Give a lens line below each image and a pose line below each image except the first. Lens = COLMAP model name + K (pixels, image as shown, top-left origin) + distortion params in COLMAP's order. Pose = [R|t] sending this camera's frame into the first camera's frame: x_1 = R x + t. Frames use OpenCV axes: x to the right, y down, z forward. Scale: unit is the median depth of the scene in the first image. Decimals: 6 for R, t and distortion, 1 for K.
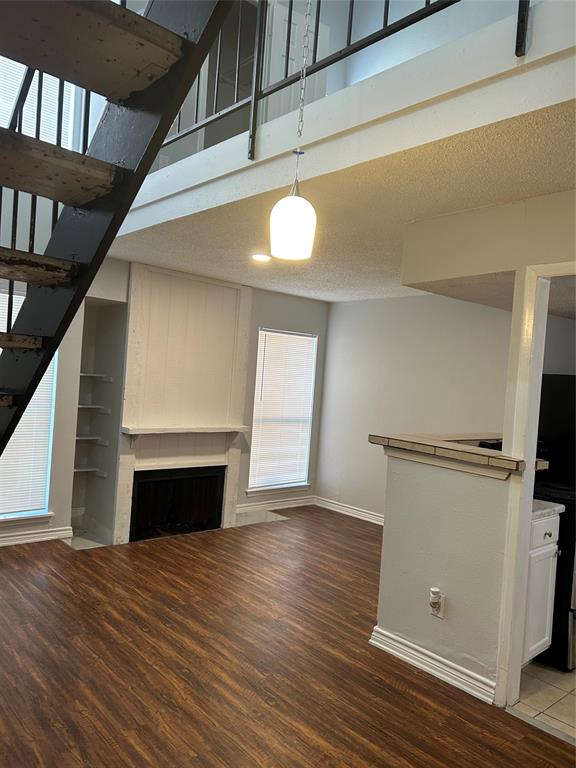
lens RADIAL K [[575.9, 0, 295.1], [0, 575.9, 385.4], [0, 0, 1]] dist [0.047071, -0.053615]
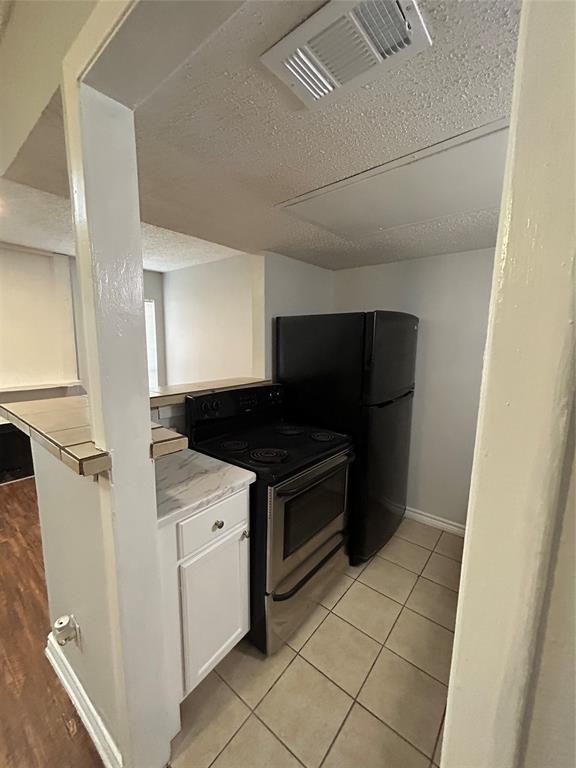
lens RADIAL K [[310.7, 0, 304.7], [0, 310.7, 385.6], [0, 0, 1]] dist [0.000367, 0.000076]
pose [[0.983898, -0.076839, 0.161368, 0.276098], [0.053342, 0.987963, 0.145203, 0.014062], [-0.170583, -0.134257, 0.976154, 0.340151]]
